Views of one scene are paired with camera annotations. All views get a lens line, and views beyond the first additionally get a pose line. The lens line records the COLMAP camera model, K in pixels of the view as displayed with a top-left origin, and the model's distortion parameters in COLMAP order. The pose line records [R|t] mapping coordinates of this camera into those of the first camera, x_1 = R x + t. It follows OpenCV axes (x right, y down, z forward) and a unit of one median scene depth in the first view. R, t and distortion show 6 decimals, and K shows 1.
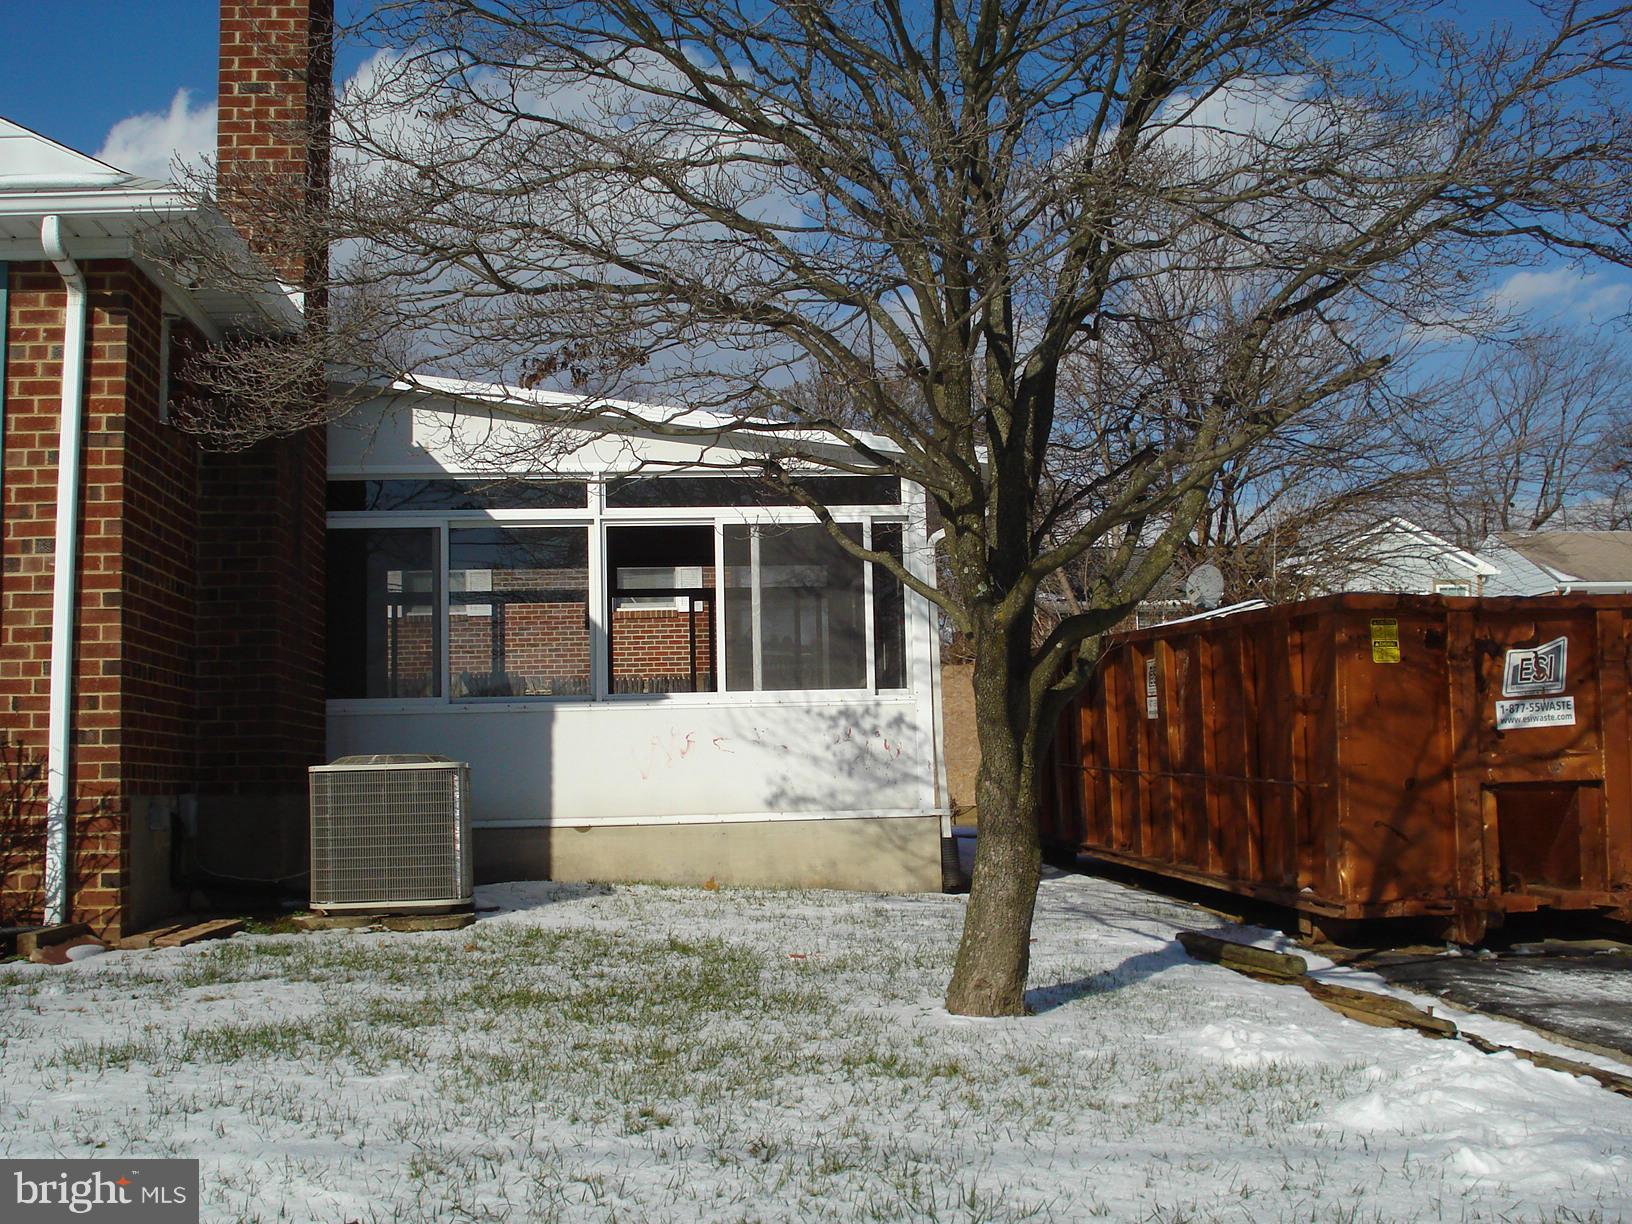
lens RADIAL K [[1816.6, 0, 816.0], [0, 1816.6, 612.0], [0, 0, 1]] dist [-0.103077, -0.040351]
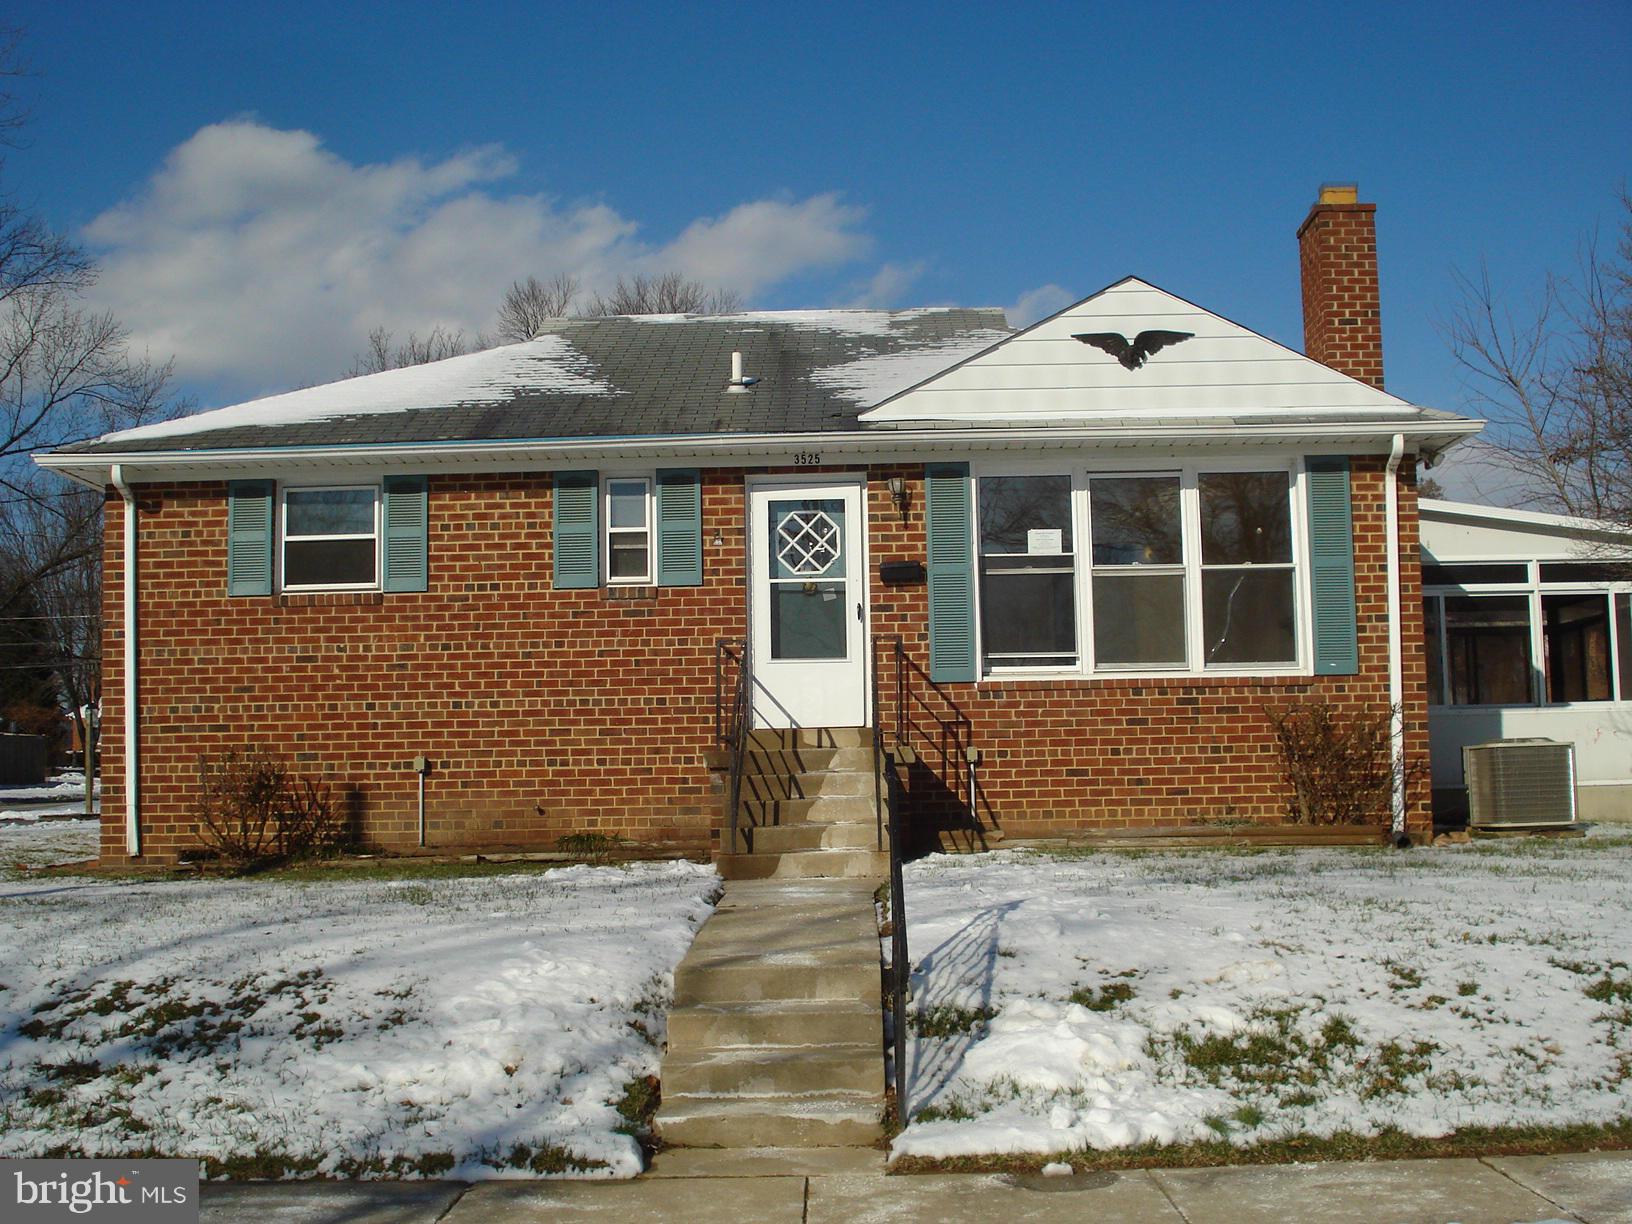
lens RADIAL K [[1816.6, 0, 816.0], [0, 1816.6, 612.0], [0, 0, 1]] dist [-0.103077, -0.040351]
pose [[0.991951, -0.005036, -0.126521, -0.755955], [0.003779, 0.999941, -0.010169, -0.027083], [0.126565, 0.009609, 0.991912, -0.834349]]
